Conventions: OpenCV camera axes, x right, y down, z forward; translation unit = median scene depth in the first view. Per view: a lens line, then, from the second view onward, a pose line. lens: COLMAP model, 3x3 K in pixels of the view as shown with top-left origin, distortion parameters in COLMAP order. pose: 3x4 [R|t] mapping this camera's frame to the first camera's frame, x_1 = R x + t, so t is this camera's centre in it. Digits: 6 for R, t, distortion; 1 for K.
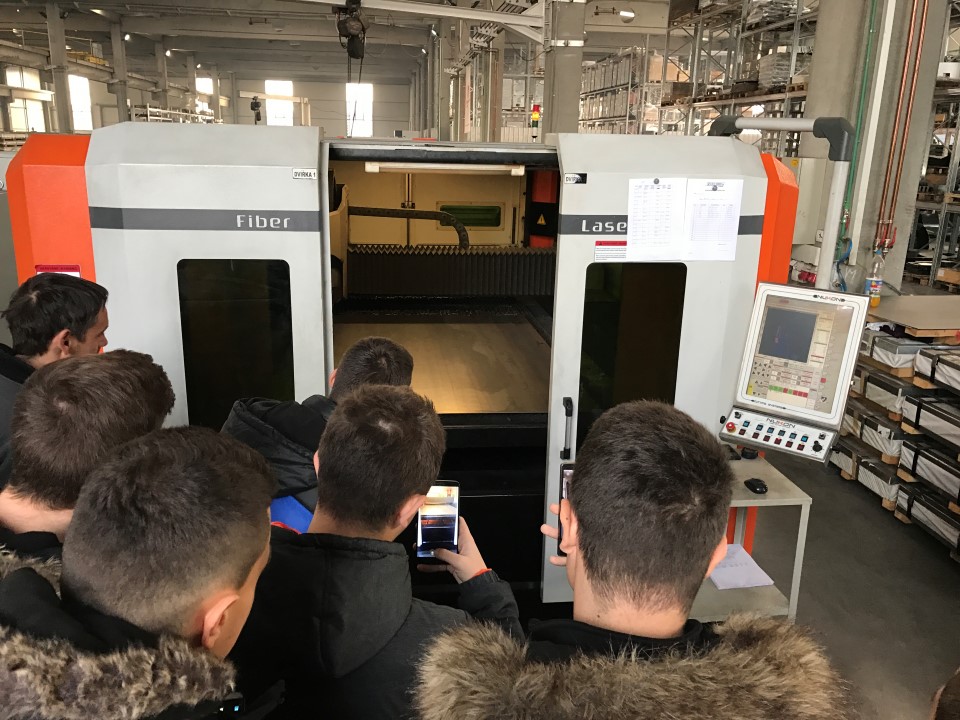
lens RADIAL K [[778.4, 0, 474.2], [0, 778.4, 345.3], [0, 0, 1]] dist [0.018744, -0.006482]
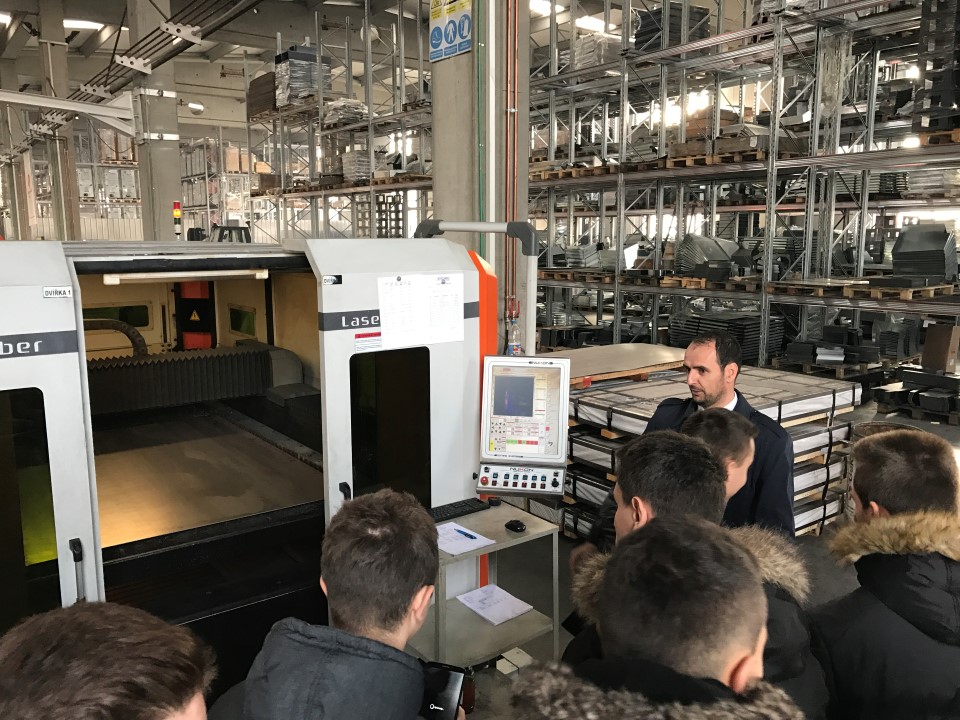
lens RADIAL K [[778.4, 0, 474.2], [0, 778.4, 345.3], [0, 0, 1]] dist [0.018744, -0.006482]
pose [[0.866353, -0.099154, 0.489490, -0.154463], [0.150203, 0.986448, -0.066025, -0.013666], [-0.476310, 0.130724, 0.869506, -0.021772]]
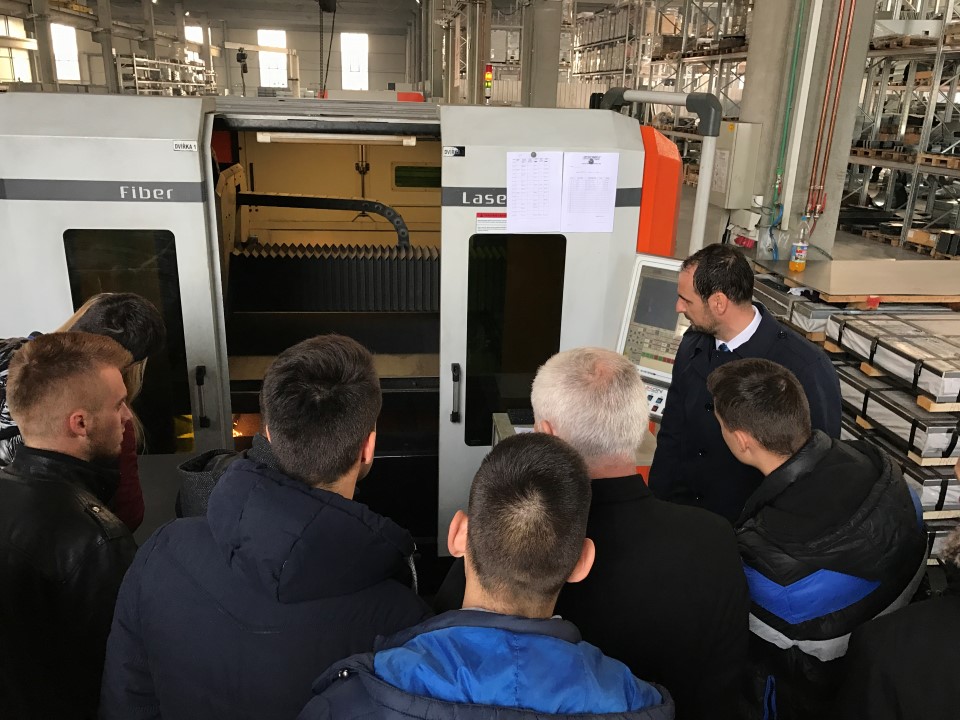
lens RADIAL K [[775.6, 0, 485.3], [0, 775.6, 354.9], [0, 0, 1]] dist [0.017569, -0.010357]
pose [[0.999921, 0.001531, 0.012451, 0.101277], [-0.002374, 0.997685, 0.067962, -0.010404], [-0.012318, -0.067986, 0.997610, -0.025122]]
